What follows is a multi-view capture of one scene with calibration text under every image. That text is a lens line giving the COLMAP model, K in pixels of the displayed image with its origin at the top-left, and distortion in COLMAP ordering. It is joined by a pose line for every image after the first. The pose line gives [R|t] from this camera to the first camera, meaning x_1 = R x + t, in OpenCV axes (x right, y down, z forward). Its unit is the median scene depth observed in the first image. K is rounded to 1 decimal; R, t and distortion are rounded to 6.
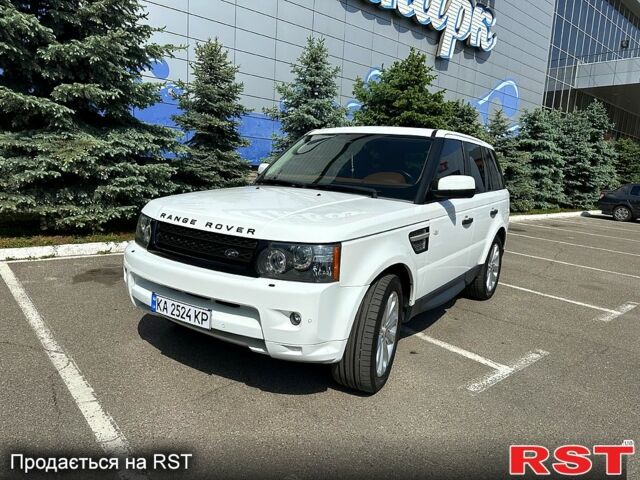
lens RADIAL K [[491.6, 0, 310.6], [0, 491.6, 237.3], [0, 0, 1]] dist [0.084592, -0.126797]
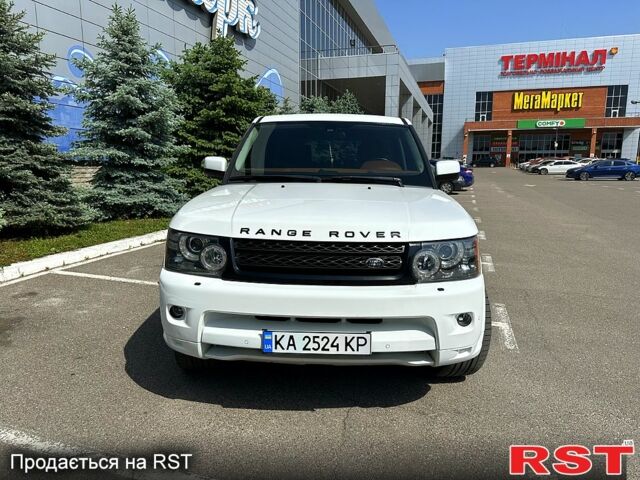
lens RADIAL K [[491.6, 0, 310.6], [0, 491.6, 237.3], [0, 0, 1]] dist [0.084592, -0.126797]
pose [[0.826054, -0.133732, 0.547495, -0.268715], [0.117119, 0.990966, 0.065347, -0.030424], [-0.551287, 0.010142, 0.834254, 0.125124]]
